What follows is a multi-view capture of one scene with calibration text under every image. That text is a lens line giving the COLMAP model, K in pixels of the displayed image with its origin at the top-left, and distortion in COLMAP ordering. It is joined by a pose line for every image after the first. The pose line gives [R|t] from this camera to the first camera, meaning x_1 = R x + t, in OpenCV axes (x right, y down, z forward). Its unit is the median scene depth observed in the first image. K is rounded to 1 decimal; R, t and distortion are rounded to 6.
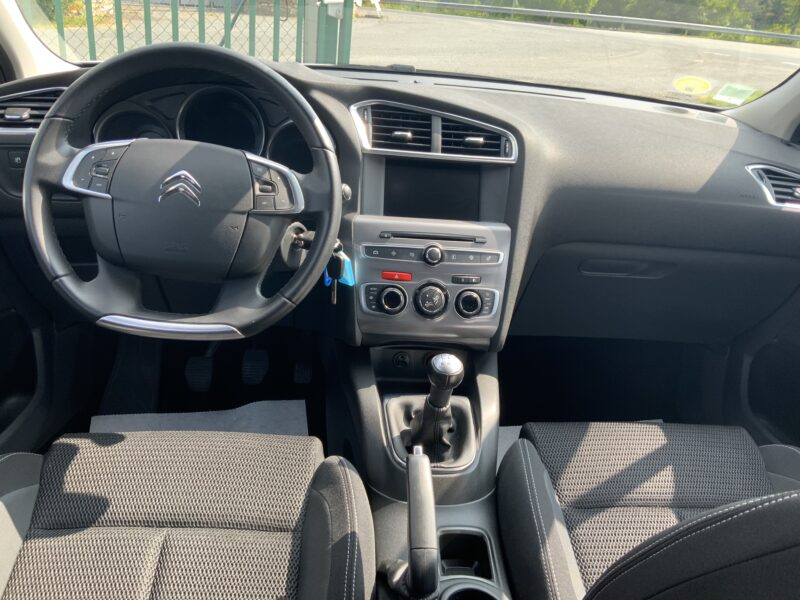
lens RADIAL K [[713.8, 0, 397.2], [0, 713.8, 302.3], [0, 0, 1]] dist [0.054840, -0.097305]
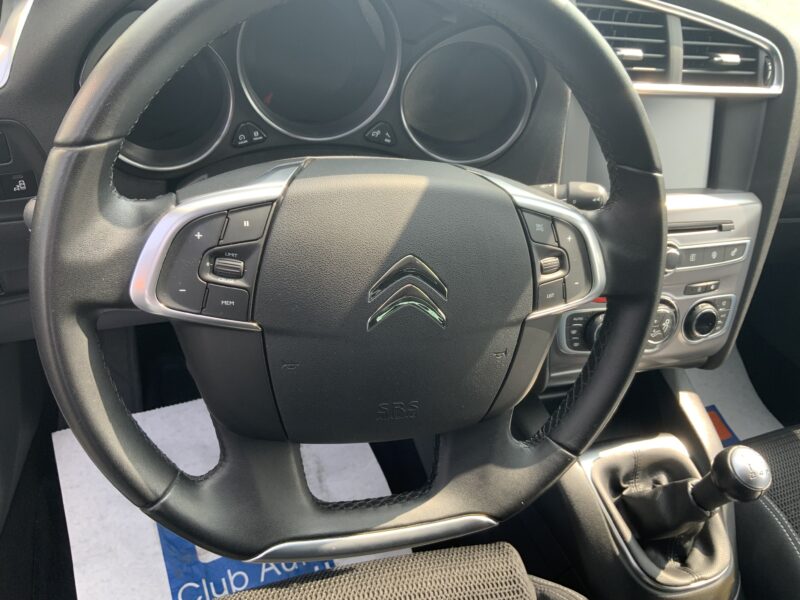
lens RADIAL K [[713.8, 0, 398.4], [0, 713.8, 295.5], [0, 0, 1]] dist [0.054840, -0.097305]
pose [[0.969794, -0.092088, 0.225875, -0.329104], [0.013819, 0.945254, 0.326041, -0.246973], [-0.243533, -0.313072, 0.917975, 0.457938]]
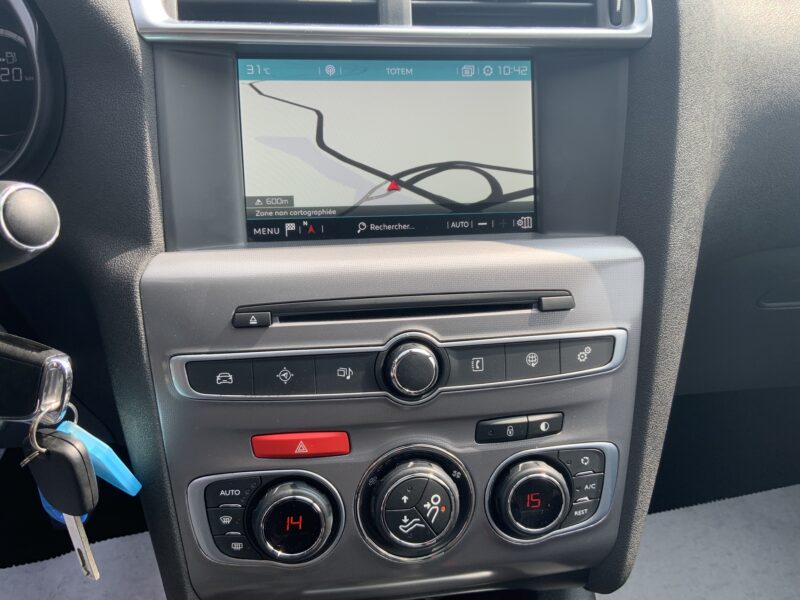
lens RADIAL K [[713.8, 0, 399.8], [0, 713.8, 305.1], [0, 0, 1]] dist [0.054840, -0.097305]
pose [[0.995603, -0.083895, 0.041668, 0.033766], [0.077410, 0.987355, 0.138341, -0.136187], [-0.052747, -0.134507, 0.989508, 0.693887]]
